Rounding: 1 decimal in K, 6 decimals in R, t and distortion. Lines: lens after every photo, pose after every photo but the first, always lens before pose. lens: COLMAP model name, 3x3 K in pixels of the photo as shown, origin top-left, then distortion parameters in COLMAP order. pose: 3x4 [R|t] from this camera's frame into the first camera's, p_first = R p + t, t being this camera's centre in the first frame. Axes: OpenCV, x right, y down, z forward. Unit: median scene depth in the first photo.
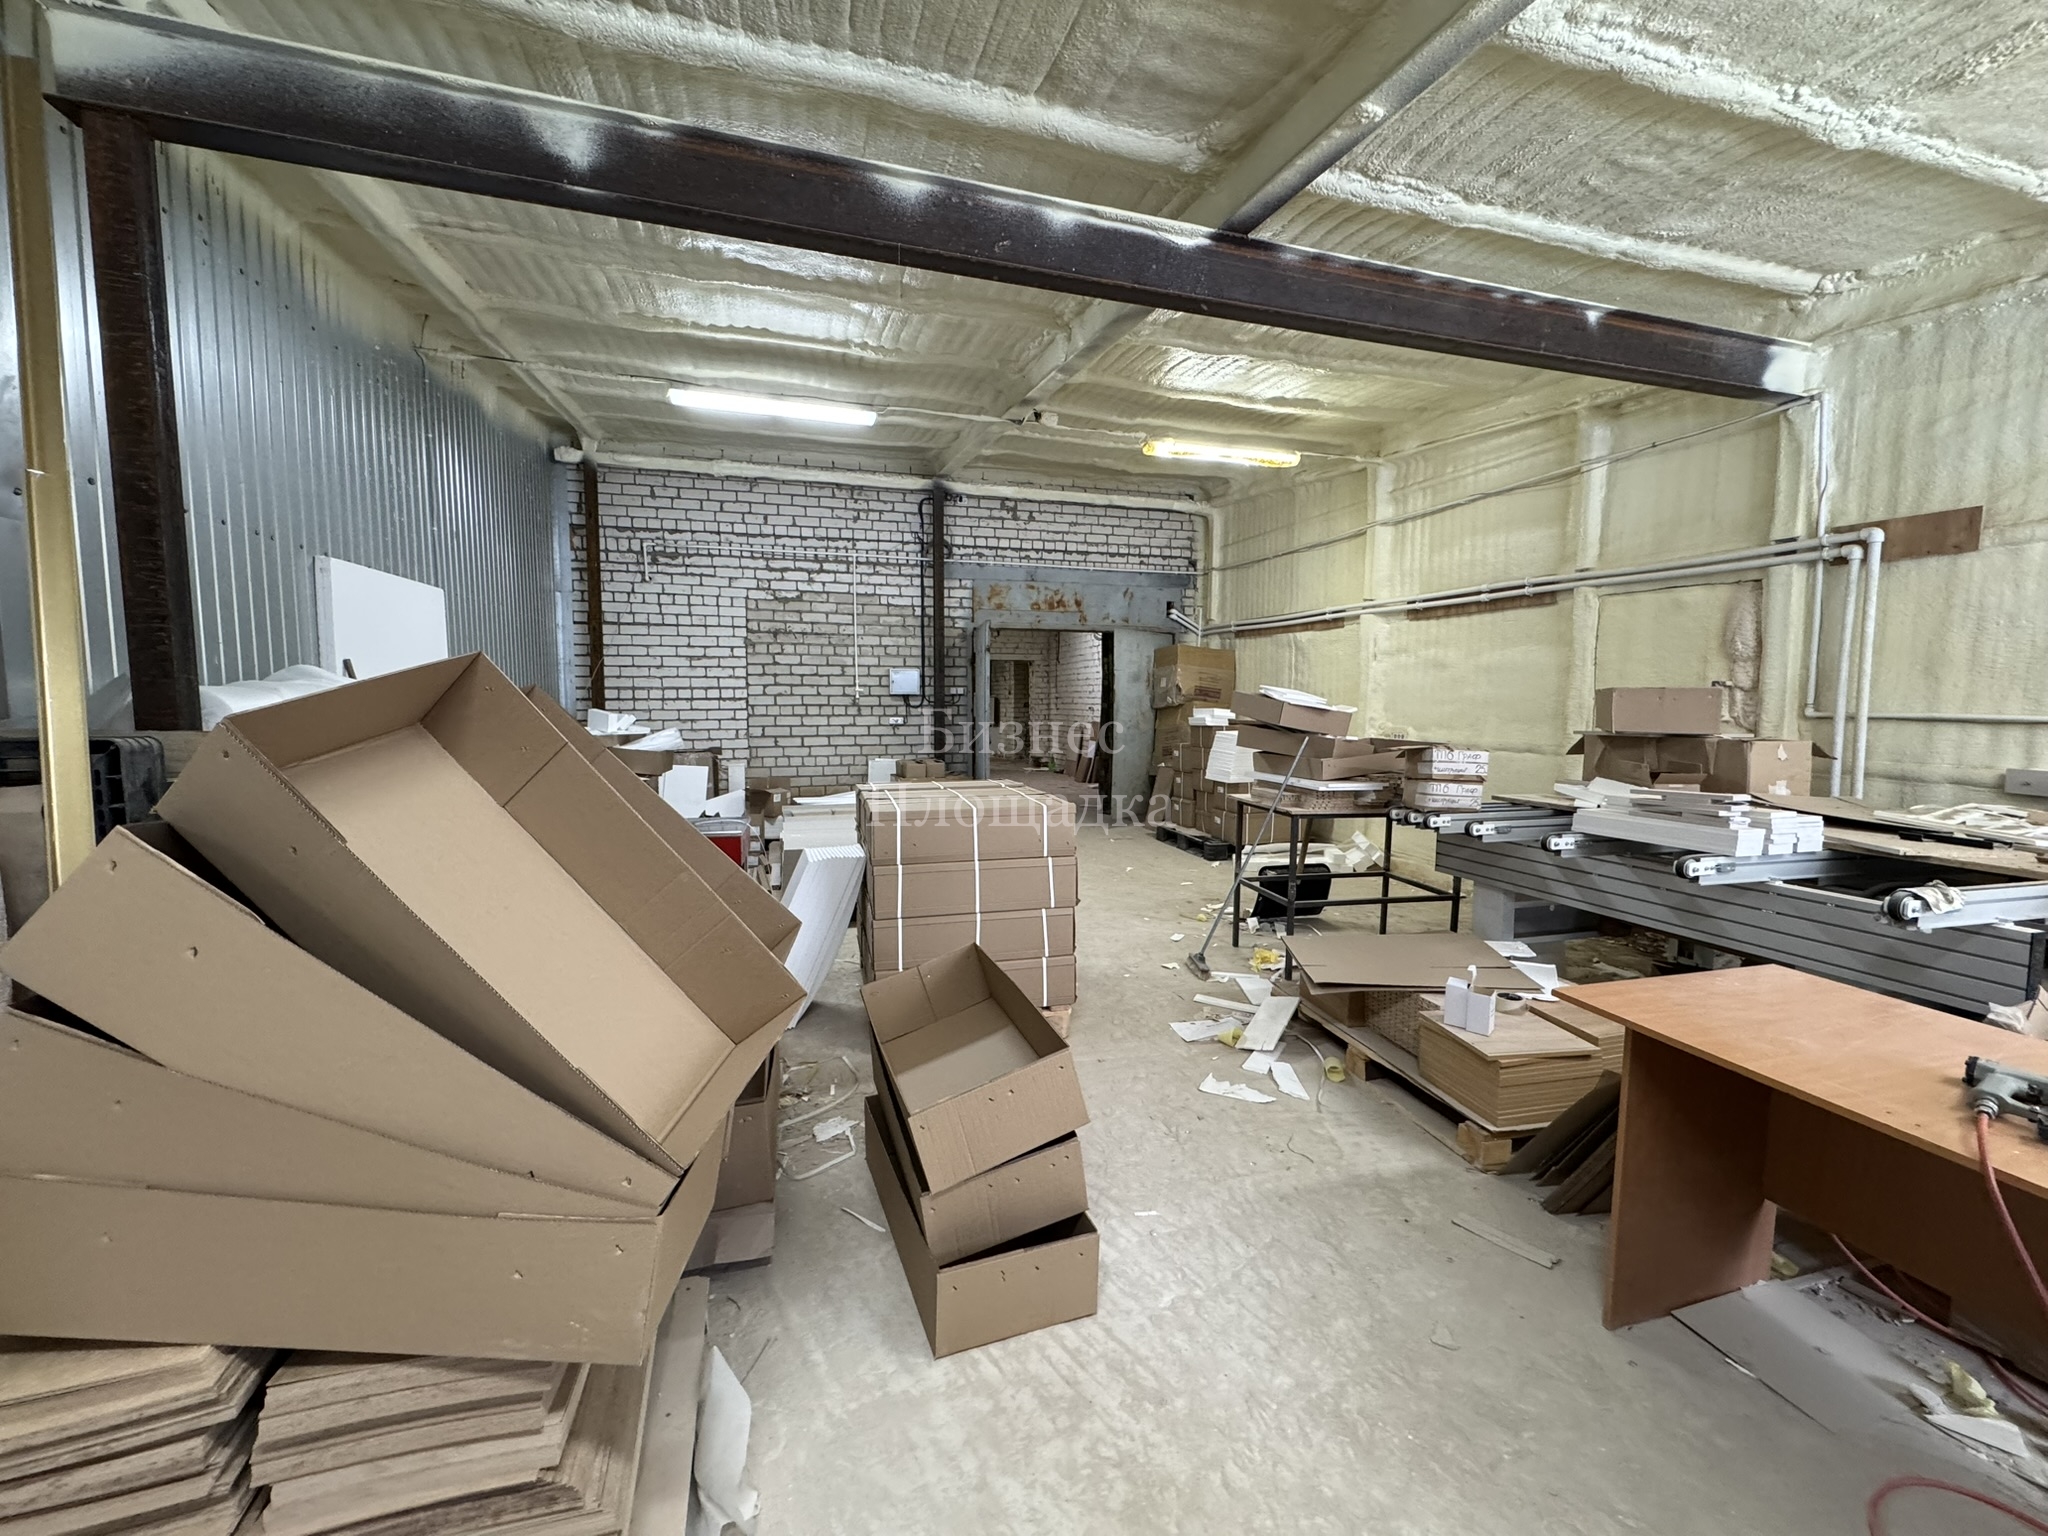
lens RADIAL K [[812.4, 0, 1025.8], [0, 812.4, 766.2], [0, 0, 1]] dist [-0.001193, -0.000021]
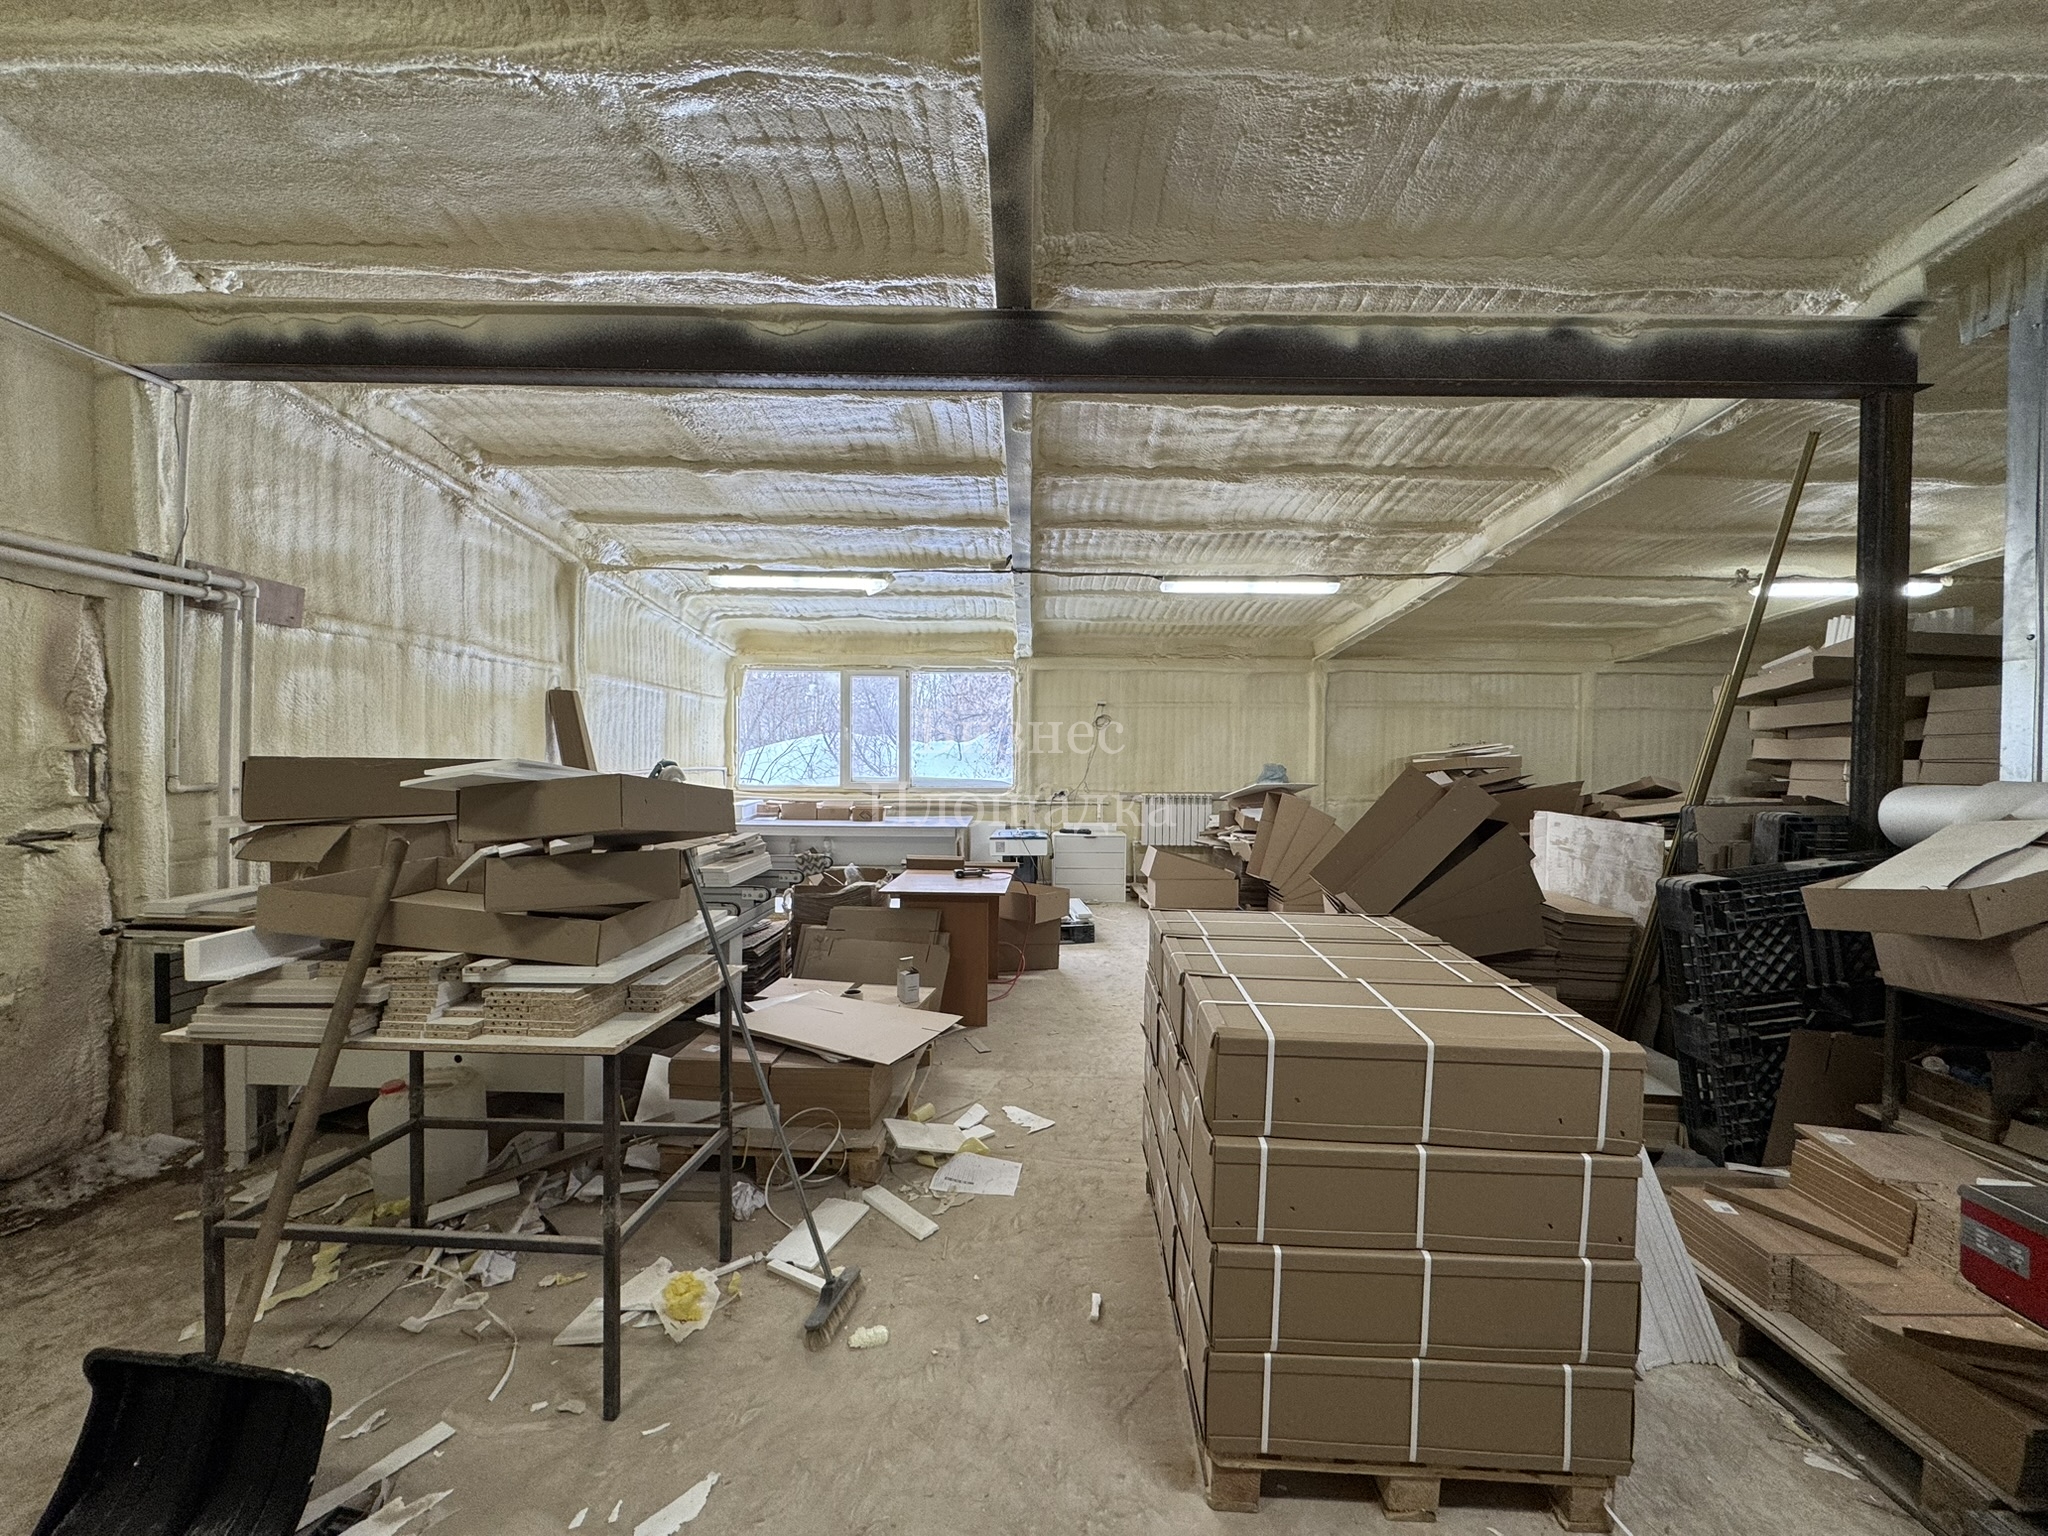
lens RADIAL K [[812.4, 0, 1025.8], [0, 812.4, 766.2], [0, 0, 1]] dist [-0.001193, -0.000021]
pose [[-0.955366, -0.016519, 0.294962, -0.198074], [0.010682, 0.995851, 0.090368, -0.548993], [-0.295231, 0.089485, -0.951226, 5.587302]]
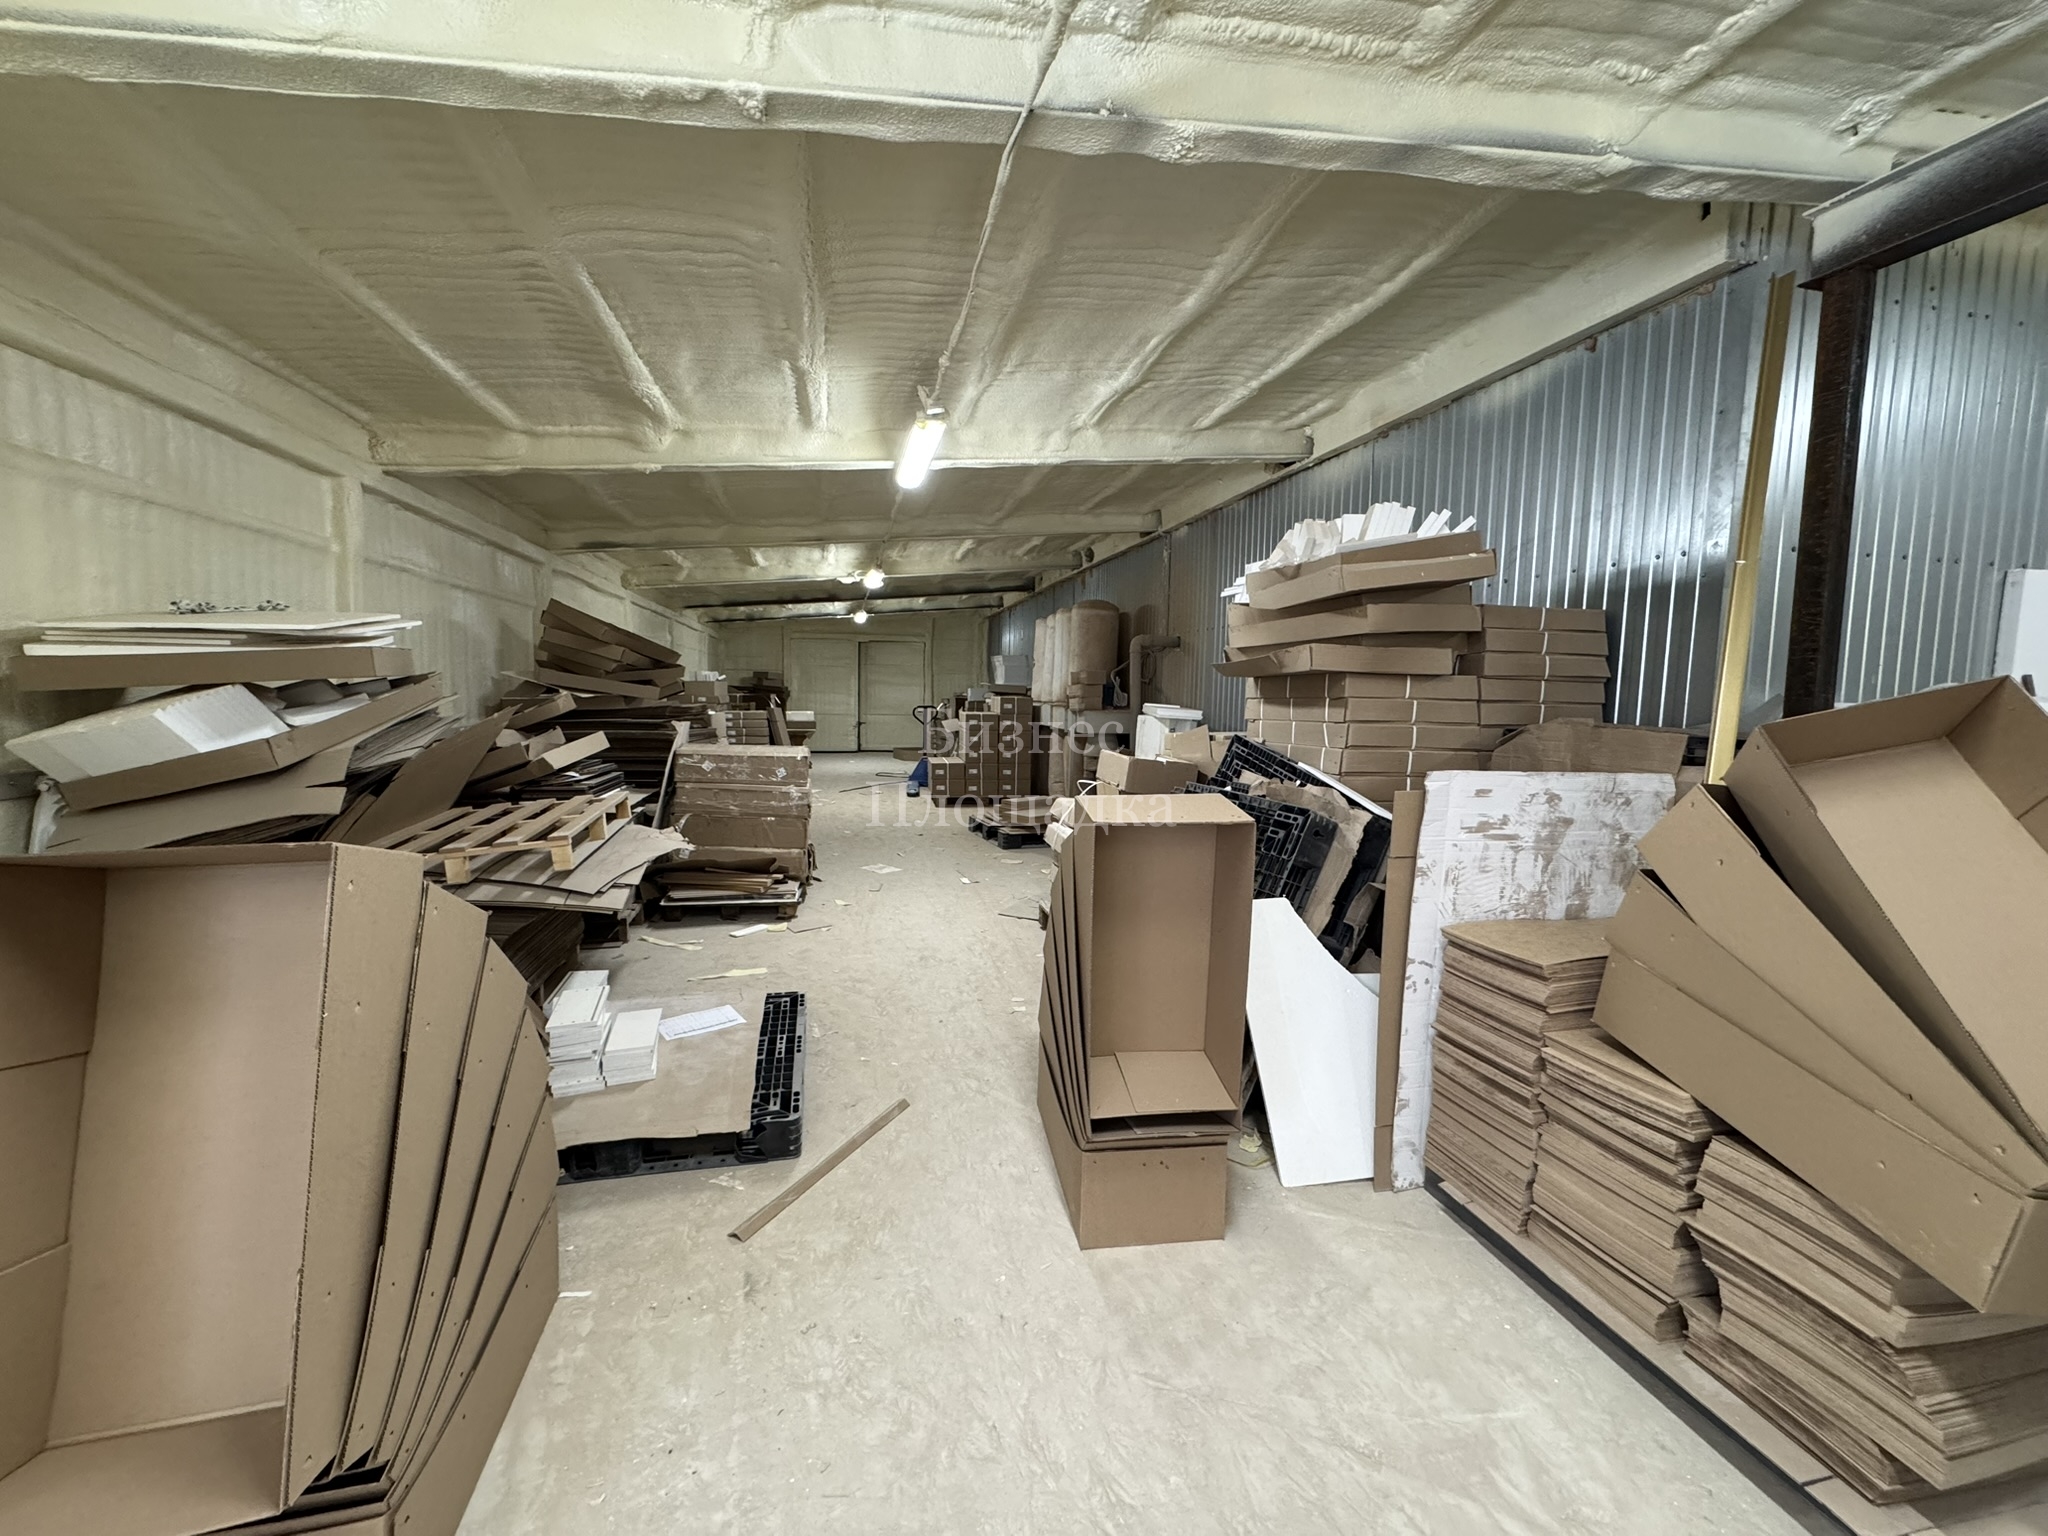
lens RADIAL K [[812.4, 0, 1025.8], [0, 812.4, 766.2], [0, 0, 1]] dist [-0.001193, -0.000021]
pose [[-0.066047, 0.082098, -0.994433, 0.651169], [-0.099075, 0.991145, 0.088406, 0.021365], [0.992886, 0.104362, -0.057328, -0.318625]]
